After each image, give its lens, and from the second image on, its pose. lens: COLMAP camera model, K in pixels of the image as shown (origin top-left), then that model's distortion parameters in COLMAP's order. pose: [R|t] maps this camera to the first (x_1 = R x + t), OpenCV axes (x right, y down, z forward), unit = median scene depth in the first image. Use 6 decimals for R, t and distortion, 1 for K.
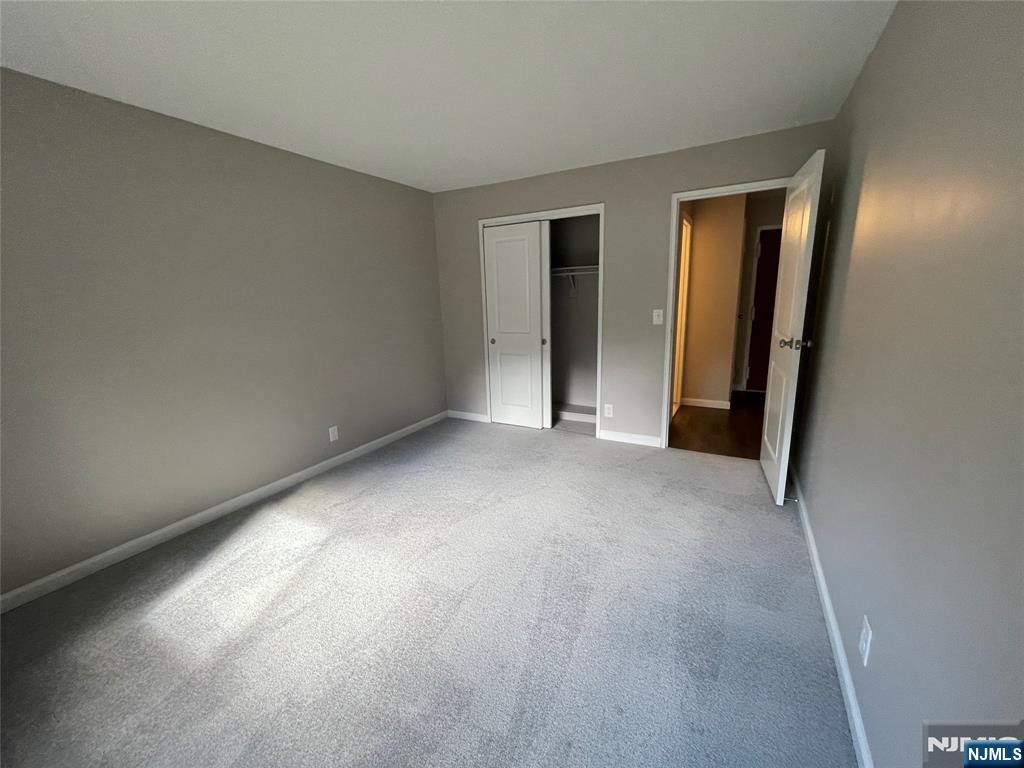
lens RADIAL K [[411.9, 0, 506.4], [0, 411.9, 387.0], [0, 0, 1]] dist [0.000193, -0.000303]
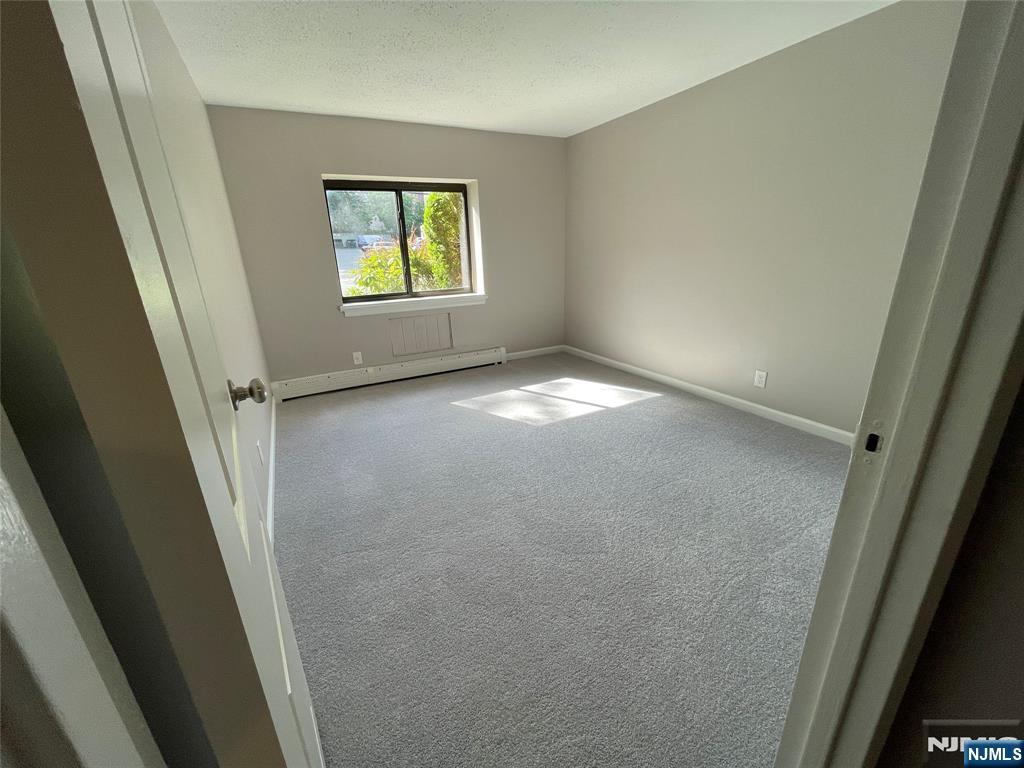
lens RADIAL K [[411.9, 0, 506.4], [0, 411.9, 387.0], [0, 0, 1]] dist [0.000193, -0.000303]
pose [[-0.558459, 0.313987, -0.767813, 0.742541], [-0.118735, 0.885810, 0.448600, -0.270522], [0.820991, 0.341691, -0.457407, 1.113812]]
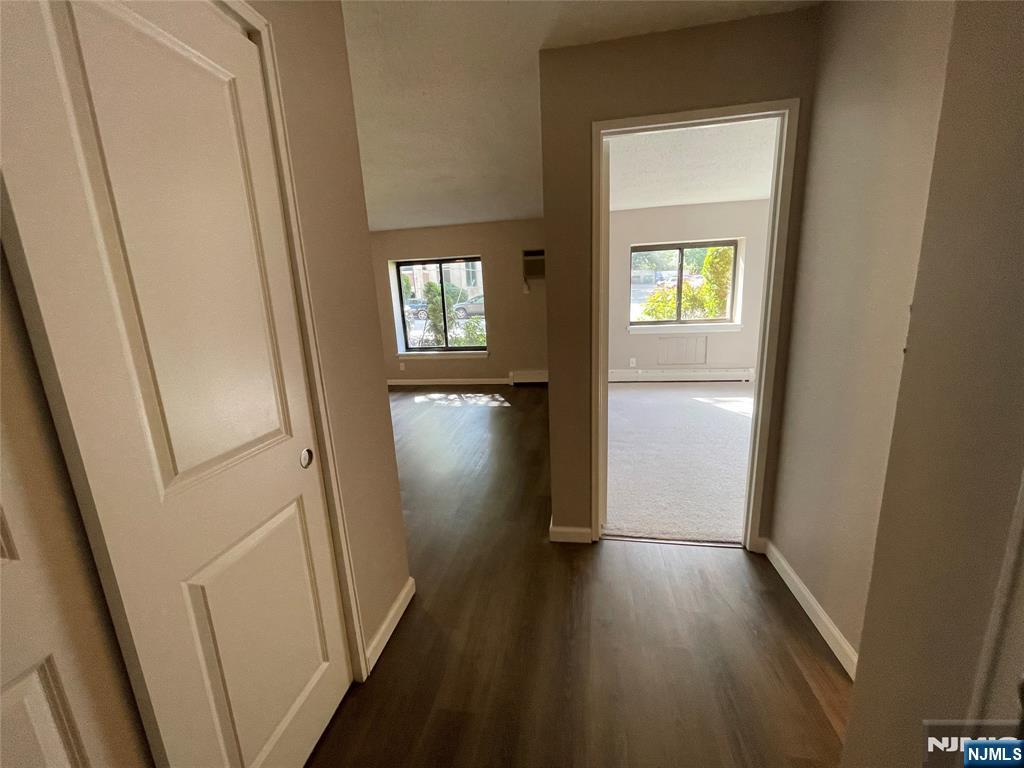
lens RADIAL K [[411.9, 0, 506.4], [0, 411.9, 387.0], [0, 0, 1]] dist [0.000193, -0.000303]
pose [[-0.949108, 0.139171, -0.282535, 1.103148], [0.009994, 0.909930, 0.414641, -0.410607], [0.314793, 0.390715, -0.865013, 1.635195]]
